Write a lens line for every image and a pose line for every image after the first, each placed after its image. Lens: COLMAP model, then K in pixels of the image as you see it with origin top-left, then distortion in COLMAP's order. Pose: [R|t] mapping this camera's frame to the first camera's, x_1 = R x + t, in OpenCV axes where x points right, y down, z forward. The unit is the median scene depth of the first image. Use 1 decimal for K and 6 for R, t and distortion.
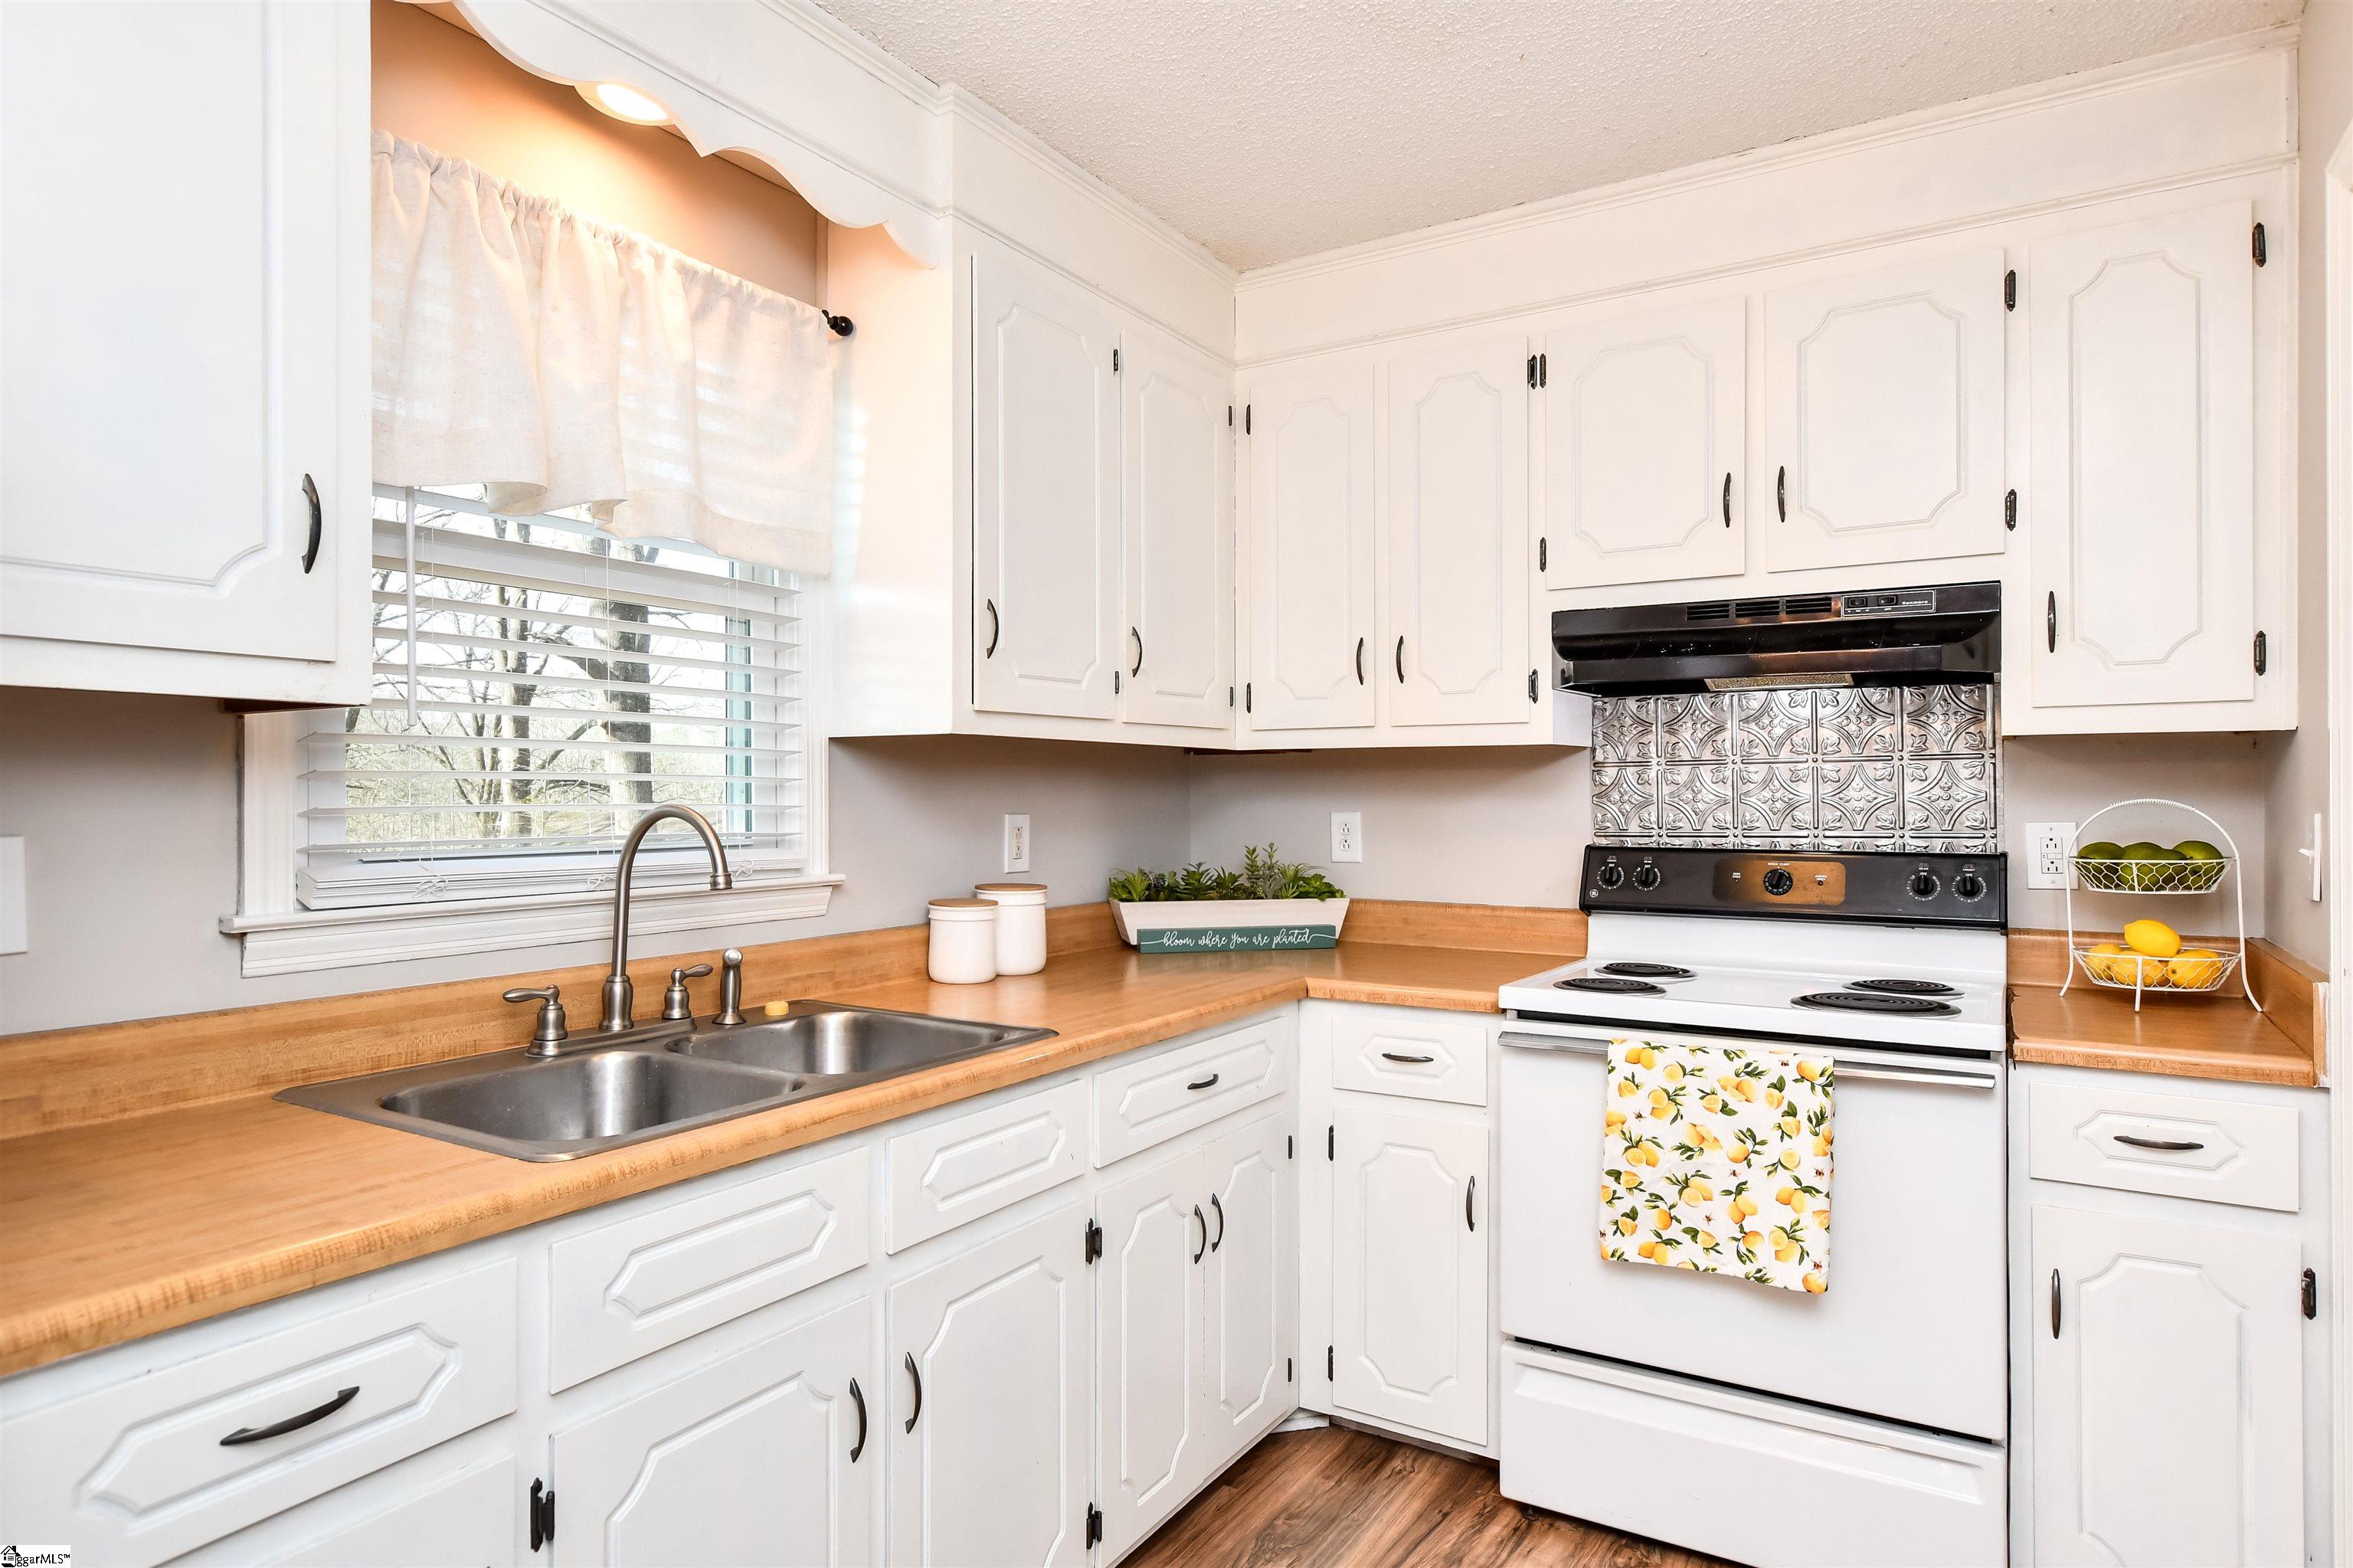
lens RADIAL K [[1341.0, 0, 1176.5], [0, 1341.0, 784.0], [0, 0, 1]] dist [-0.000096, -0.000241]
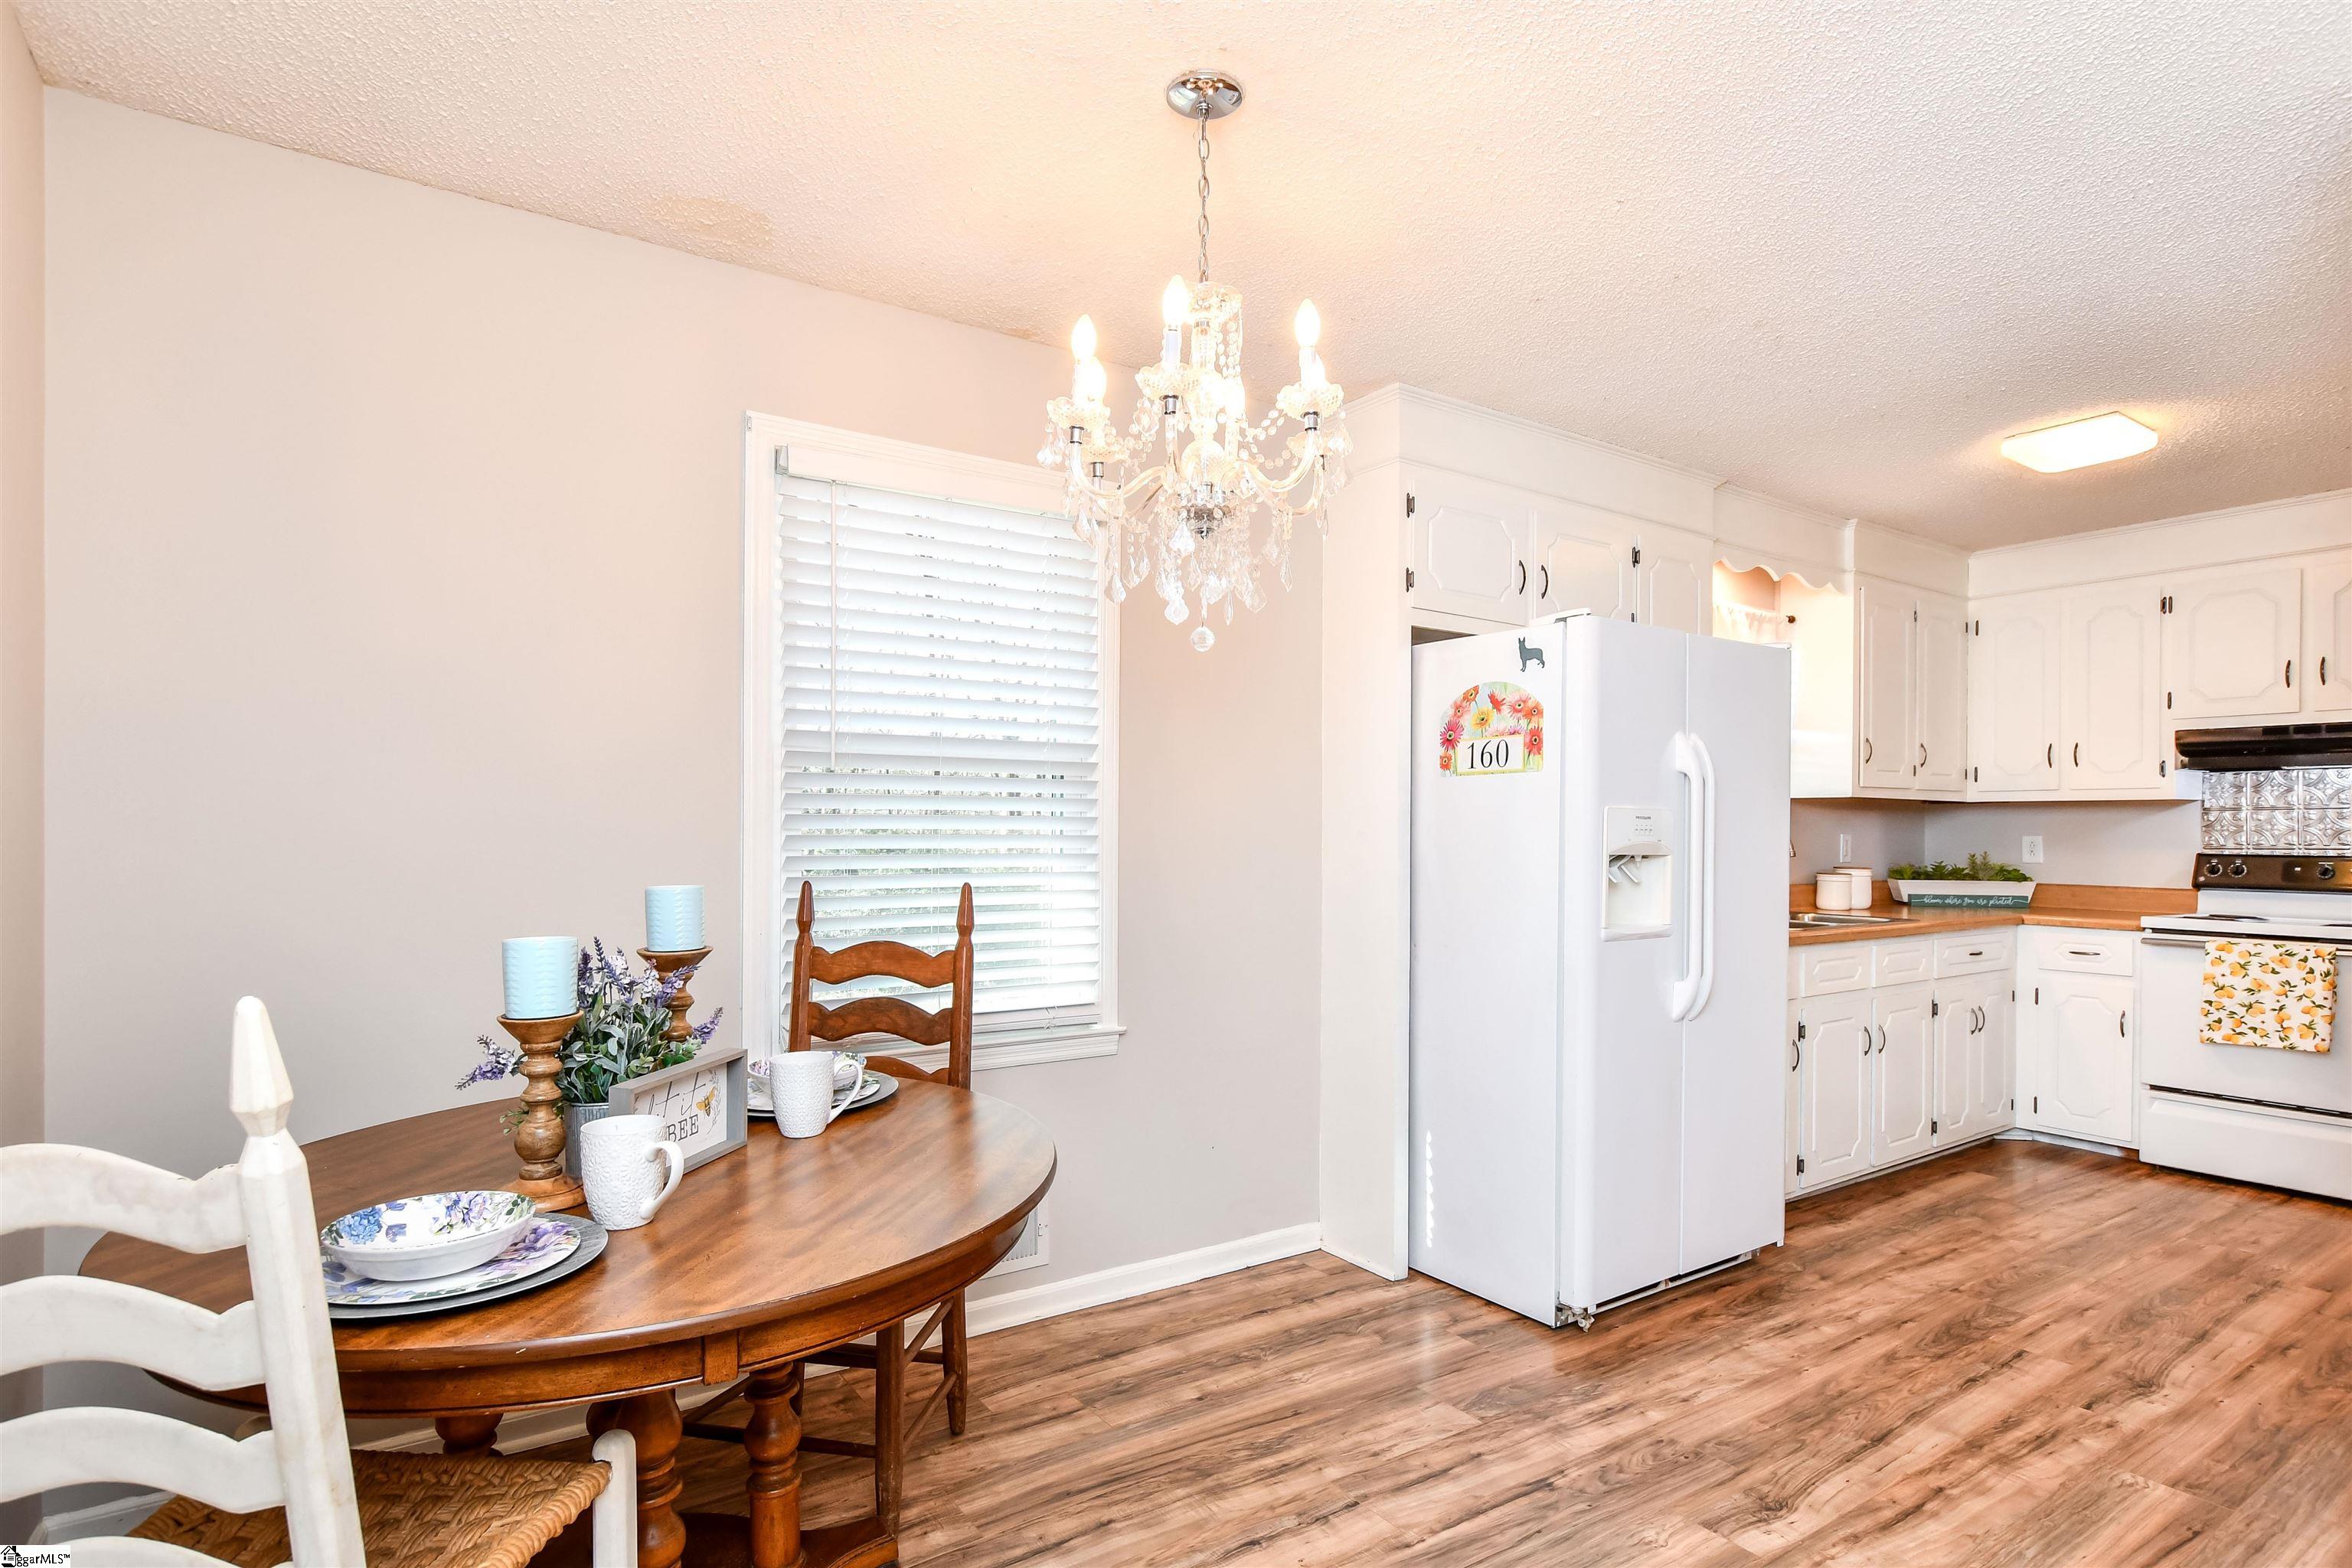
lens RADIAL K [[1191.8, 0, 1177.1], [0, 1191.8, 828.5], [0, 0, 1]] dist [-0.001202, -0.000726]
pose [[0.910226, 0.006555, -0.414061, -0.325093], [-0.004026, 0.999968, 0.006981, 0.006252], [0.414093, -0.004688, 0.910222, -1.183525]]
